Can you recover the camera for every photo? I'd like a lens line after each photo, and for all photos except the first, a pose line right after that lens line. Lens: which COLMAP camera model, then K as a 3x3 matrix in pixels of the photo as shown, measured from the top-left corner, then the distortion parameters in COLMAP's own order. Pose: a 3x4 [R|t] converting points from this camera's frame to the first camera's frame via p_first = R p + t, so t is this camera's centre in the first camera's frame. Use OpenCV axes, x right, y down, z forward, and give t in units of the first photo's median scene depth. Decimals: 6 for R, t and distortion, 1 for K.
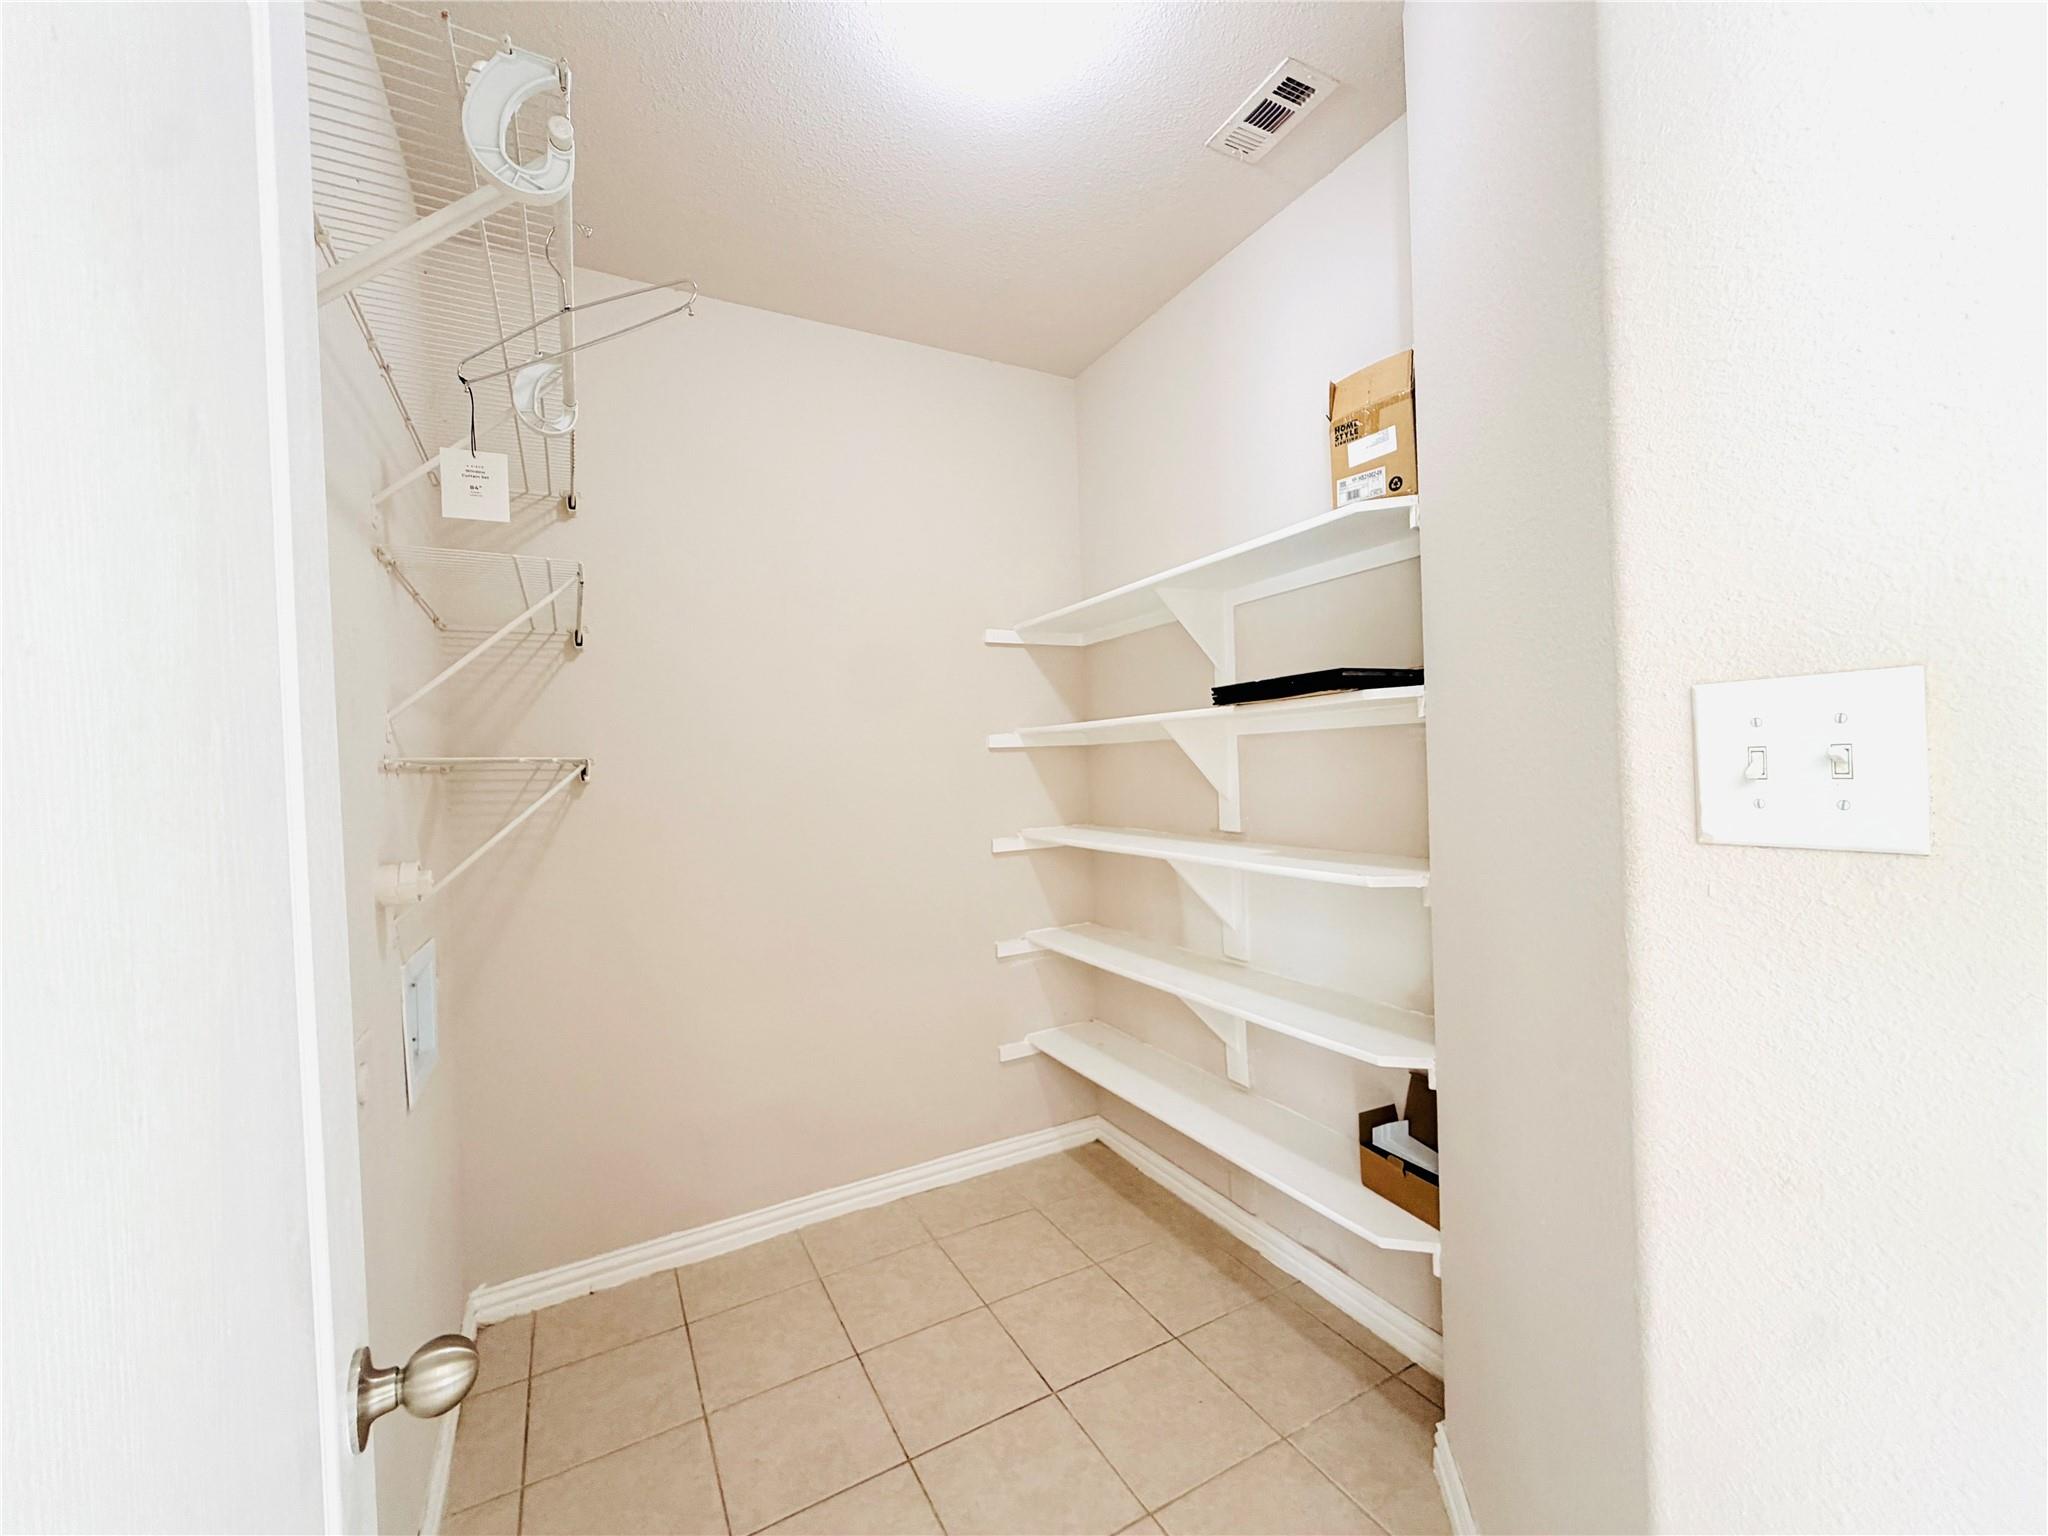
lens RADIAL K [[817.3, 0, 1018.7], [0, 817.3, 769.1], [0, 0, 1]] dist [-0.000145, -0.000280]
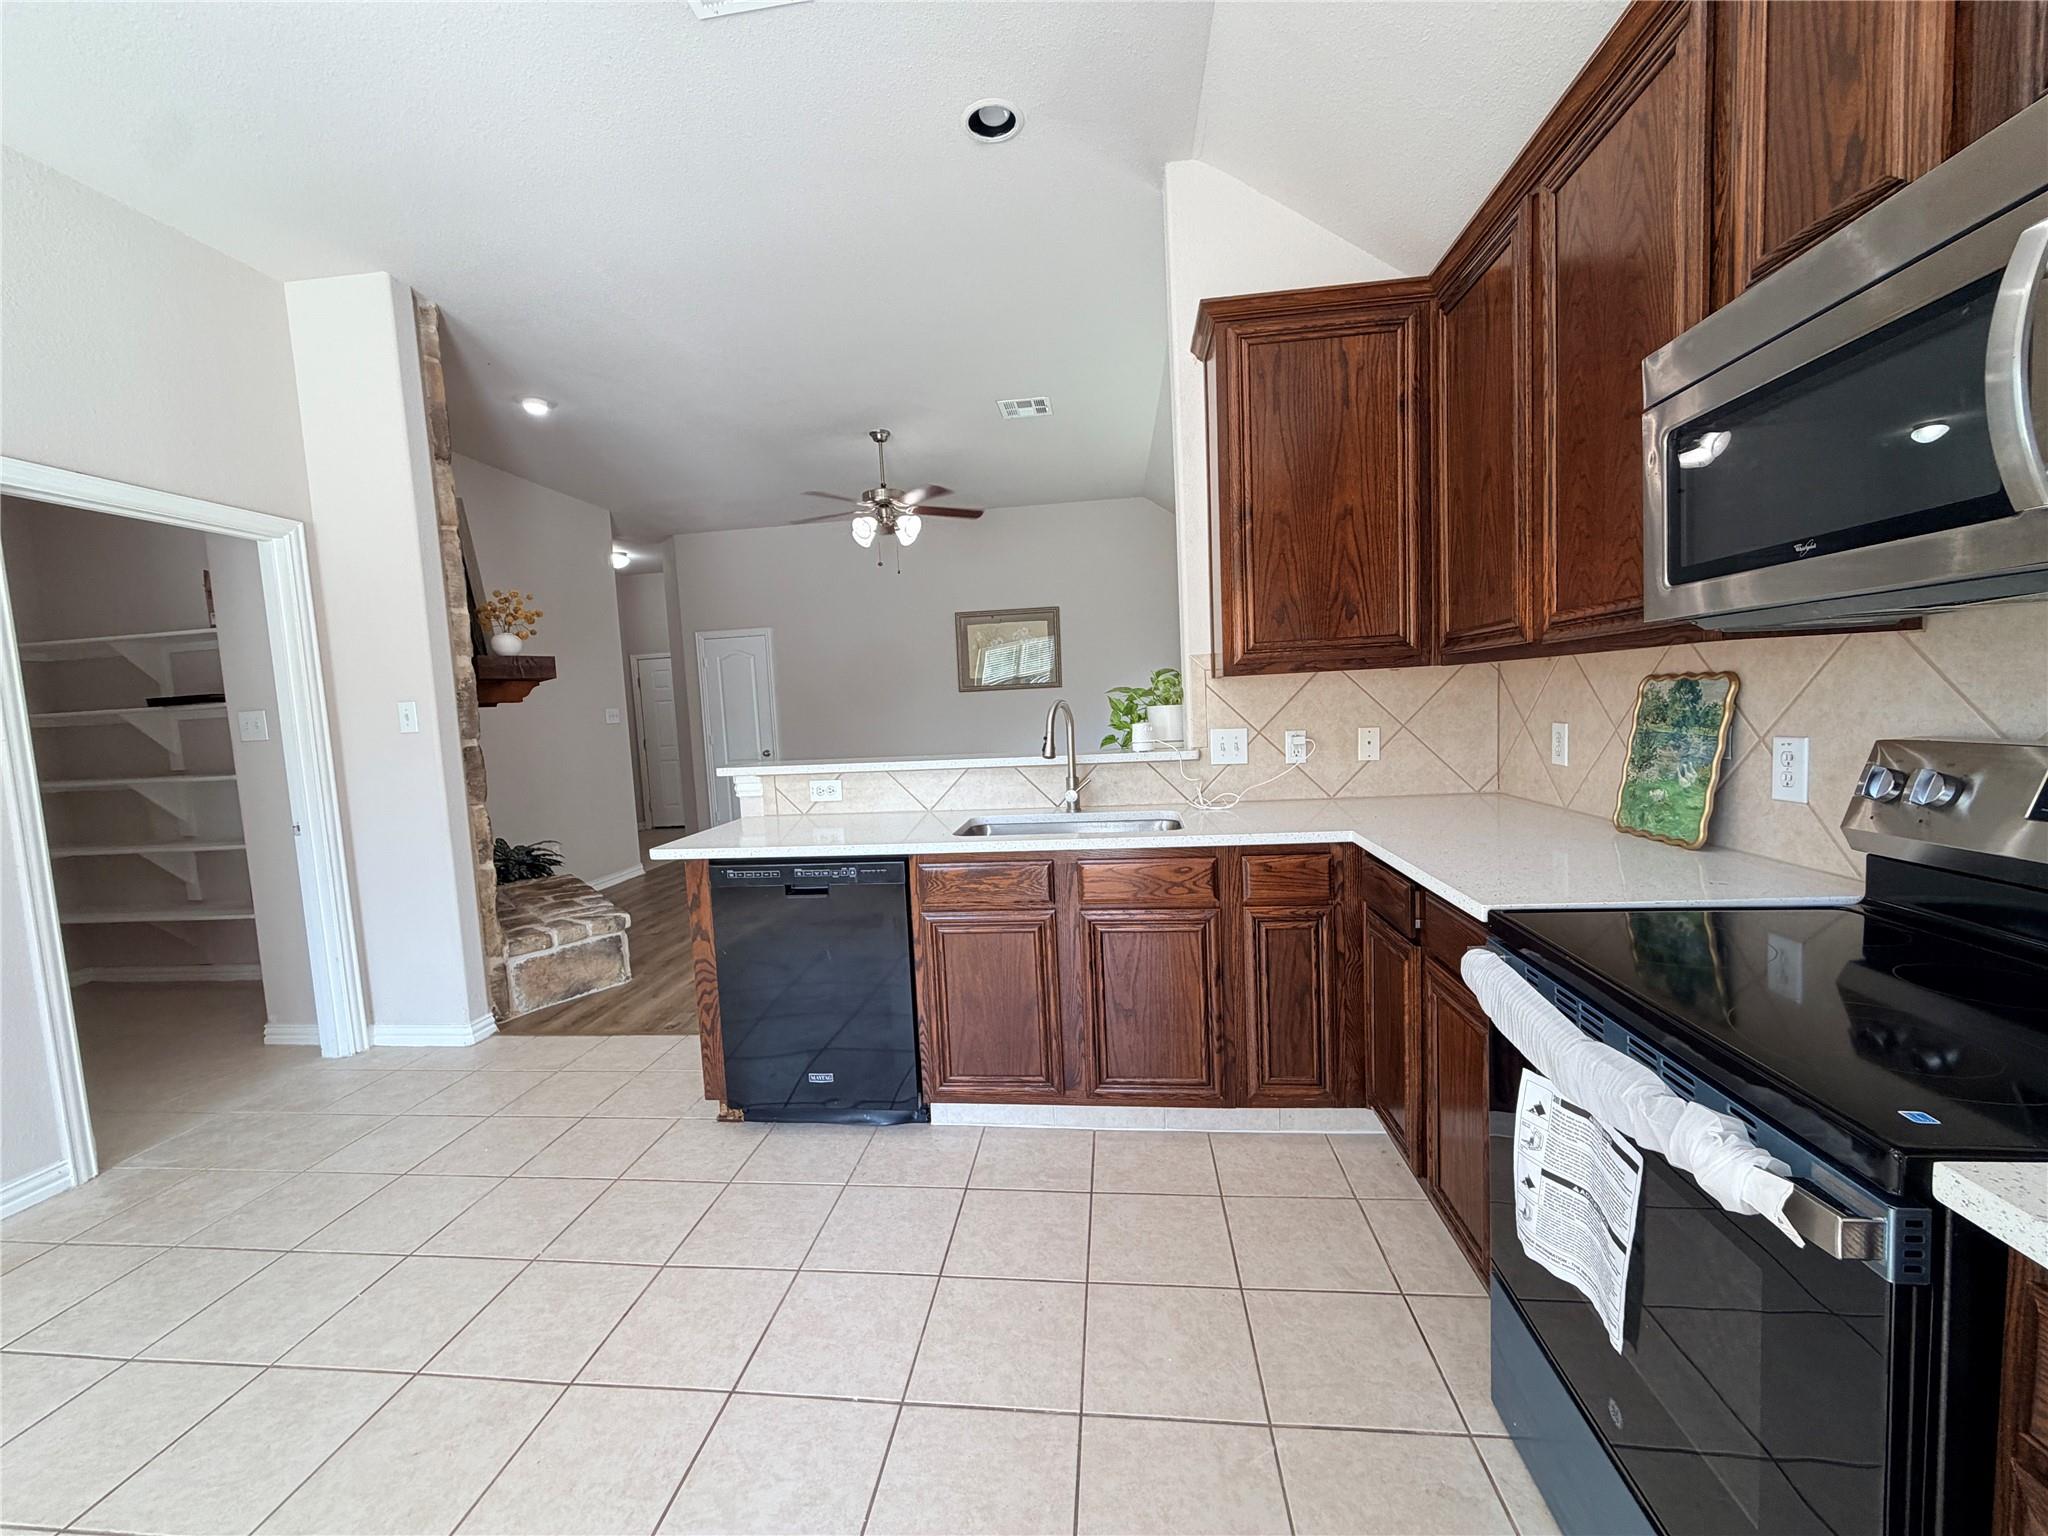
lens RADIAL K [[817.3, 0, 1018.7], [0, 817.3, 769.1], [0, 0, 1]] dist [-0.000145, -0.000280]
pose [[0.578710, -0.058220, 0.813452, -0.159352], [0.039905, 0.998275, 0.043059, 0.067858], [-0.814556, 0.007542, 0.580035, -1.717478]]
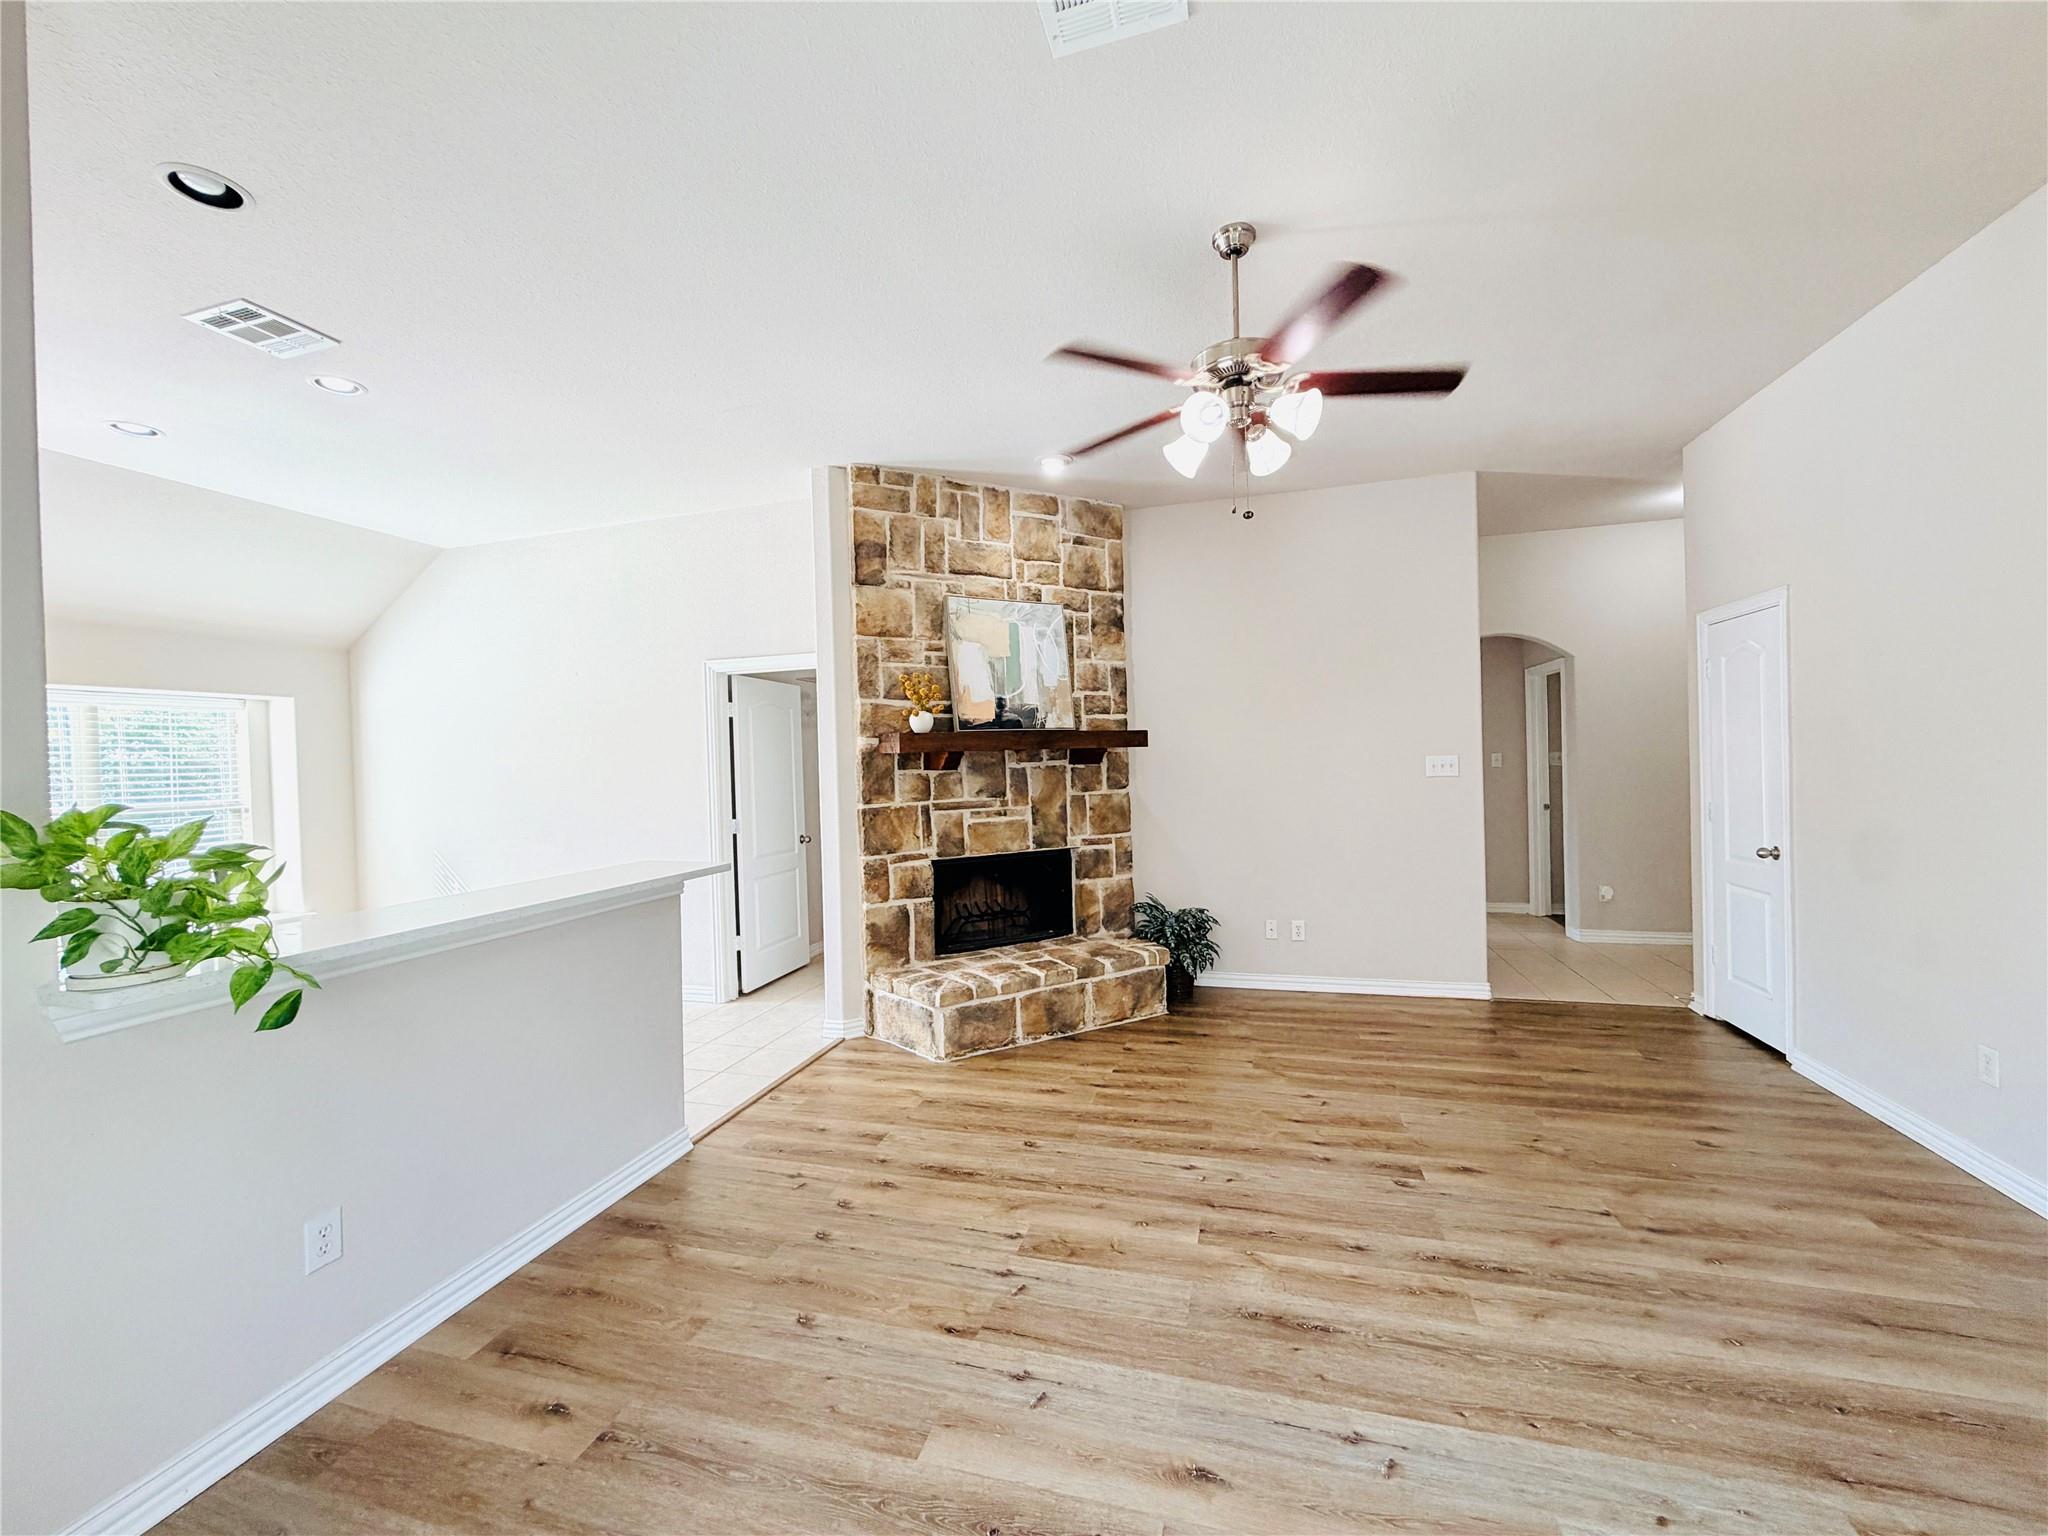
lens RADIAL K [[817.3, 0, 1018.7], [0, 817.3, 769.1], [0, 0, 1]] dist [-0.000145, -0.000280]
pose [[0.711283, 0.020990, -0.702592, 2.129143], [-0.005371, 0.999687, 0.024428, -0.093272], [0.702885, -0.013602, 0.711173, -1.081364]]
